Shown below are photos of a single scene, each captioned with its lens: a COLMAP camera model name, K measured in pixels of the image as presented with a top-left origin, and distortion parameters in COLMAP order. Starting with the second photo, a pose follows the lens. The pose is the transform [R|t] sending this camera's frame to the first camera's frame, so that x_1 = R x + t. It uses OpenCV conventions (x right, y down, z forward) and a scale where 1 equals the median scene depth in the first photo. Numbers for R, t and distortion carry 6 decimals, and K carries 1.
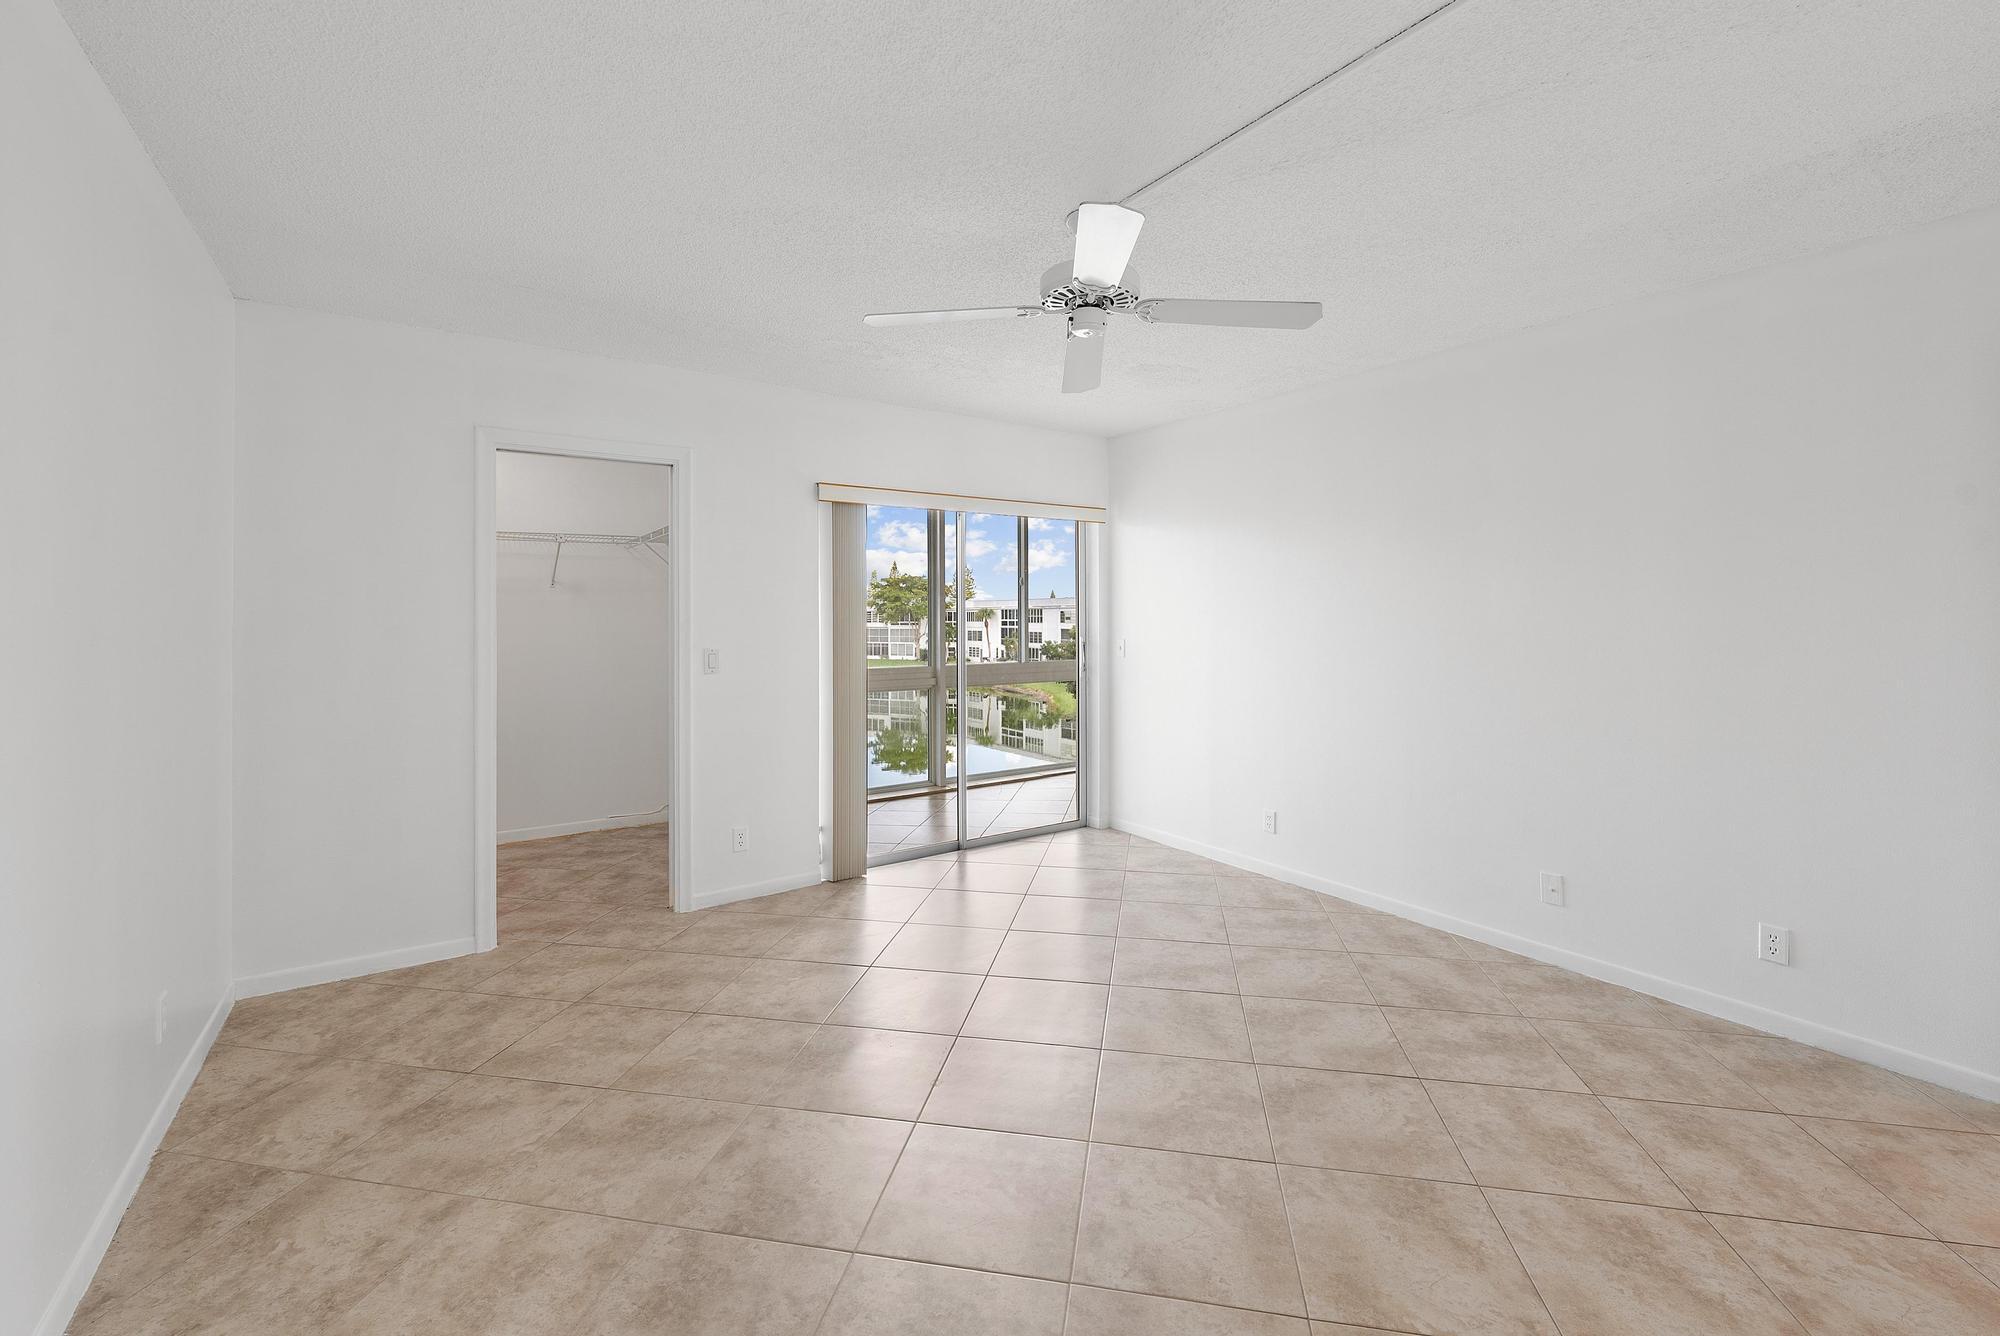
lens RADIAL K [[830.6, 0, 1007.9], [0, 830.6, 605.4], [0, 0, 1]] dist [-0.002224, -0.000283]
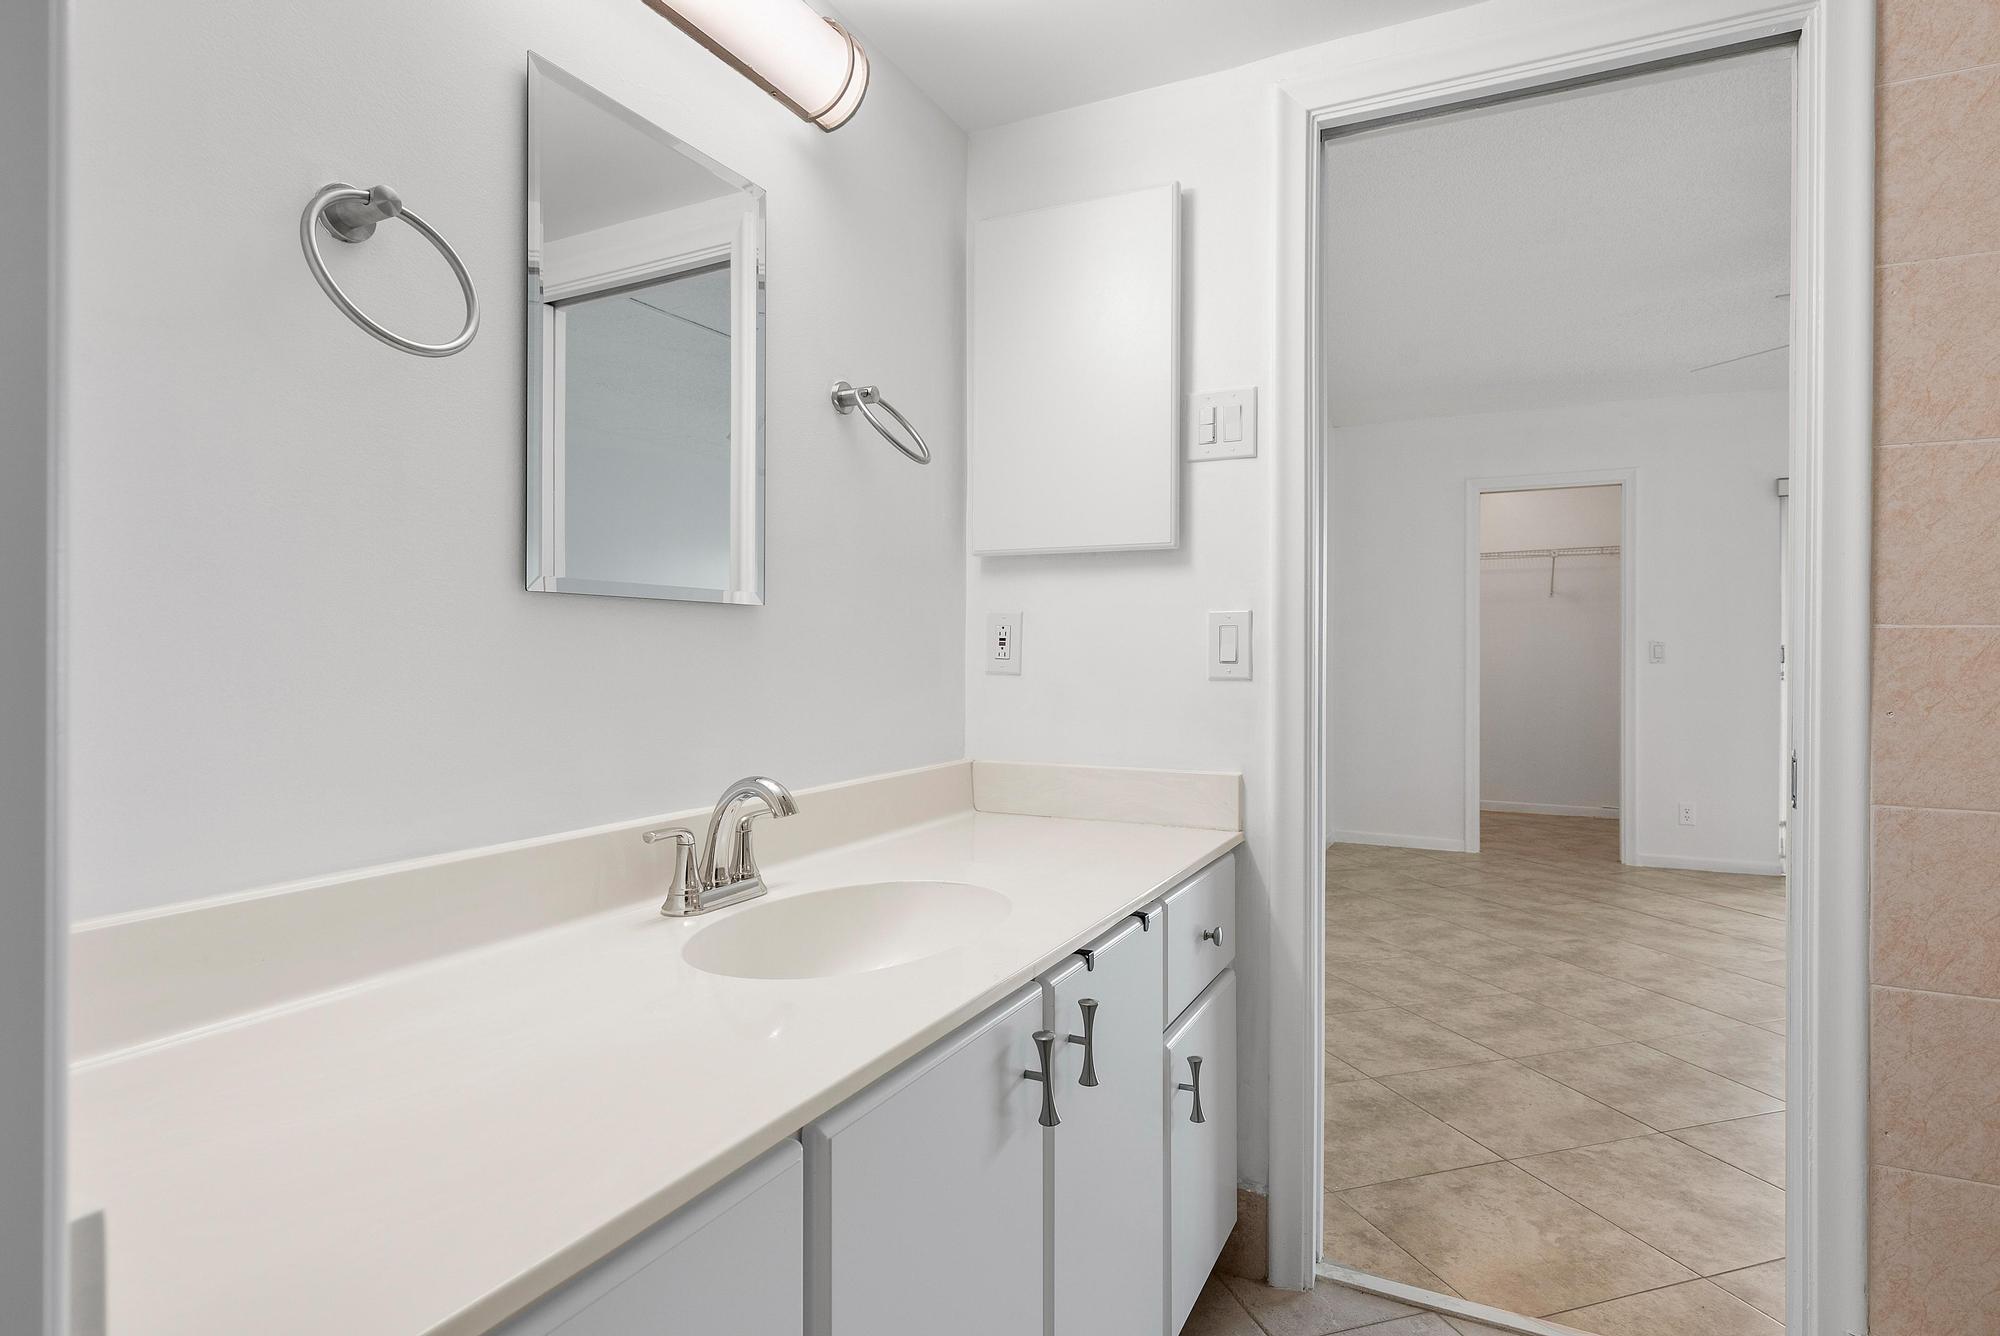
lens RADIAL K [[1049.9, 0, 991.8], [0, 1049.9, 659.8], [0, 0, 1]] dist [0.000317, -0.000134]
pose [[0.475084, 0.007819, -0.879906, 0.526629], [0.010624, 0.999837, 0.014621, 0.052867], [0.879876, -0.016294, 0.474923, -0.535186]]
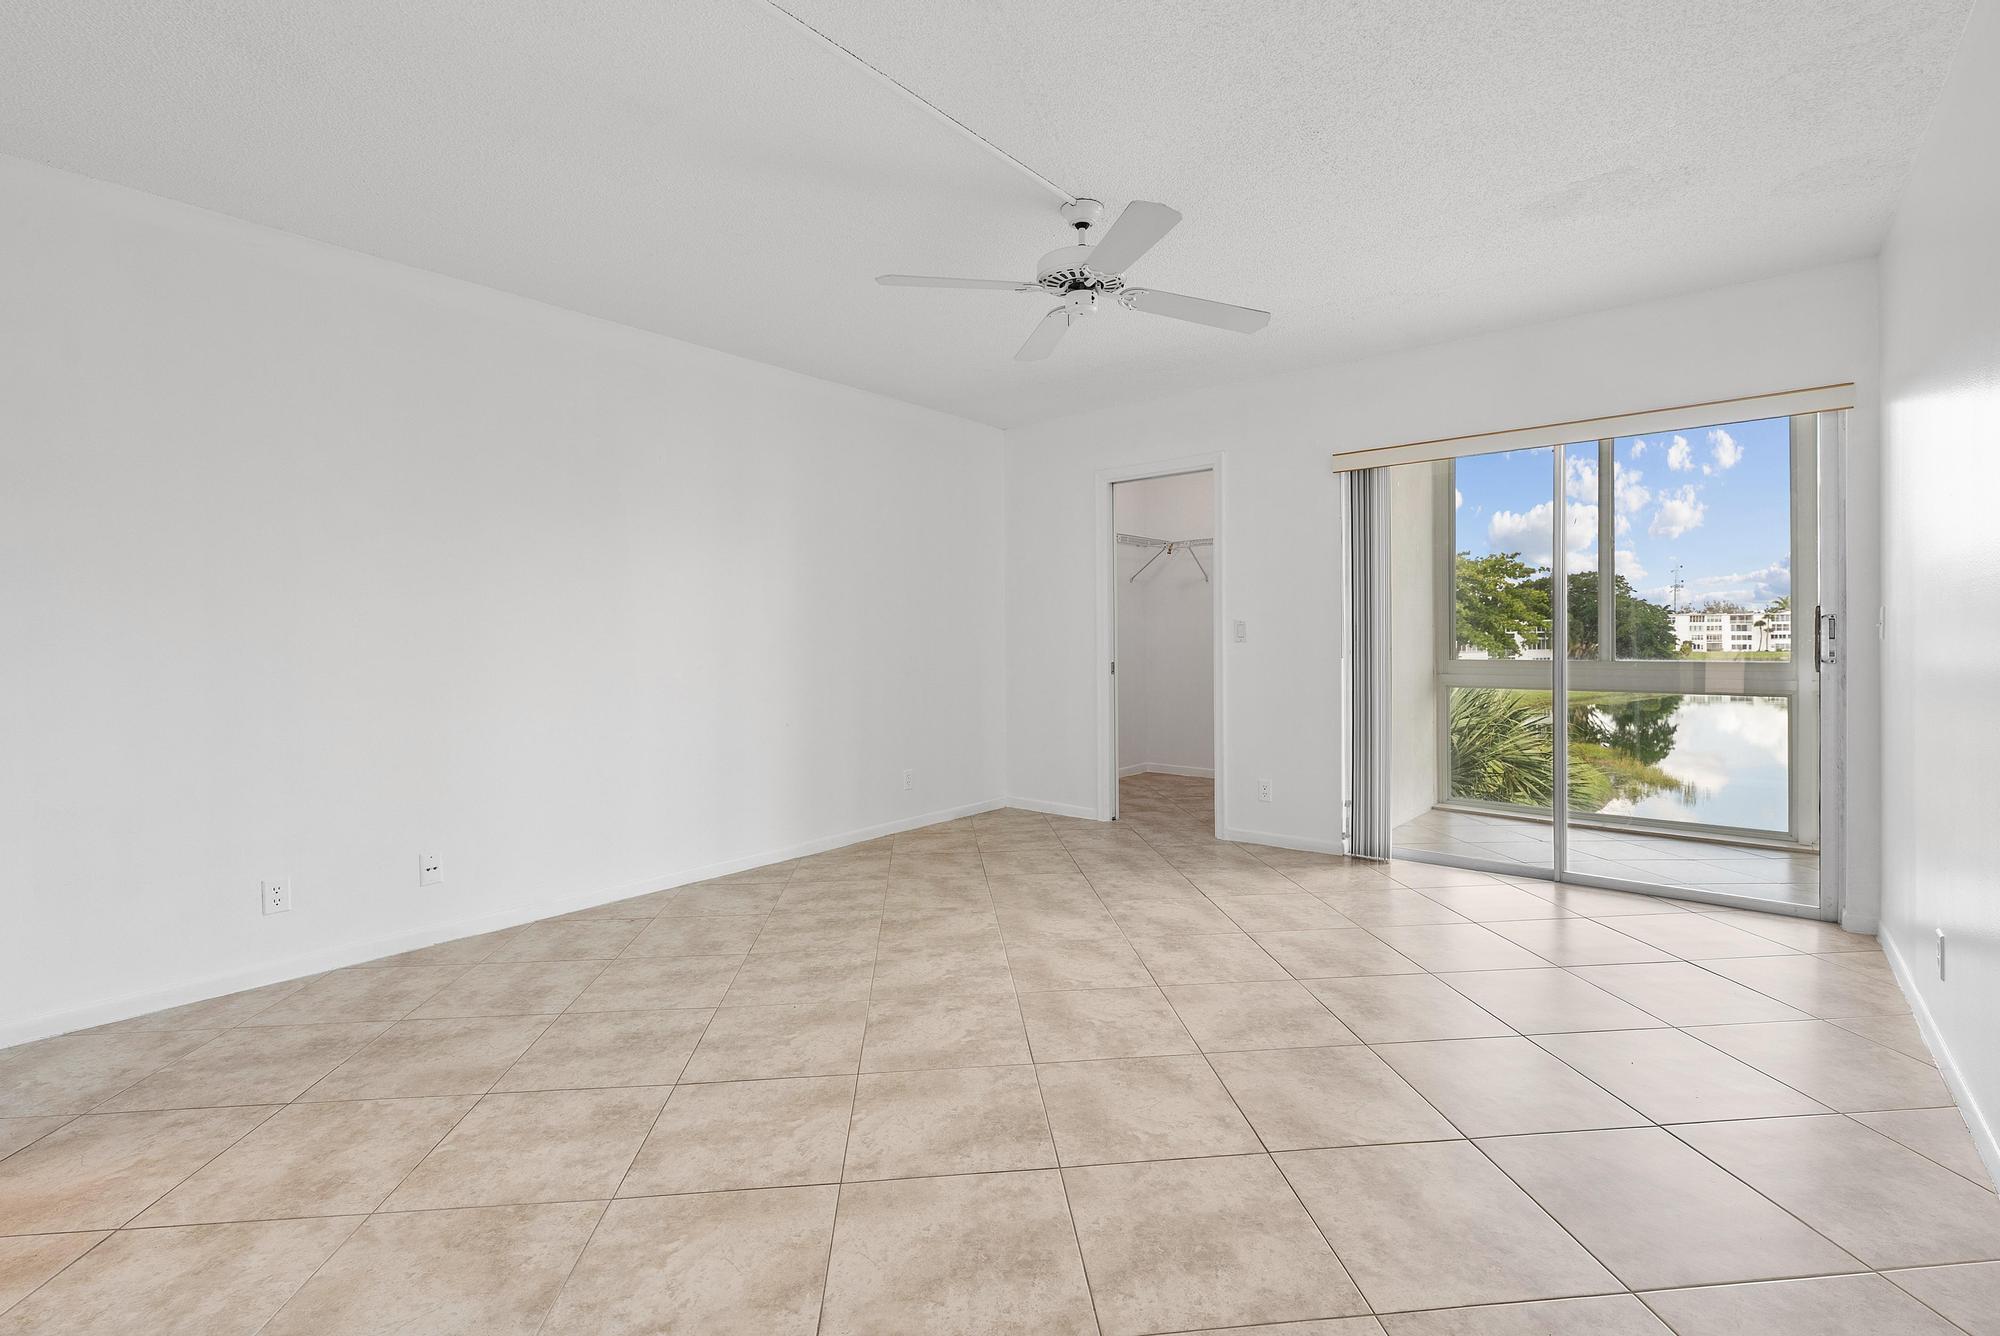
lens RADIAL K [[884.8, 0, 1012.6], [0, 884.8, 643.3], [0, 0, 1]] dist [-0.003959, 0.000794]
pose [[0.275515, 0.009273, -0.961252, 0.830655], [0.022839, 0.999608, 0.016189, 0.062714], [0.961025, -0.026414, 0.275195, 0.394306]]
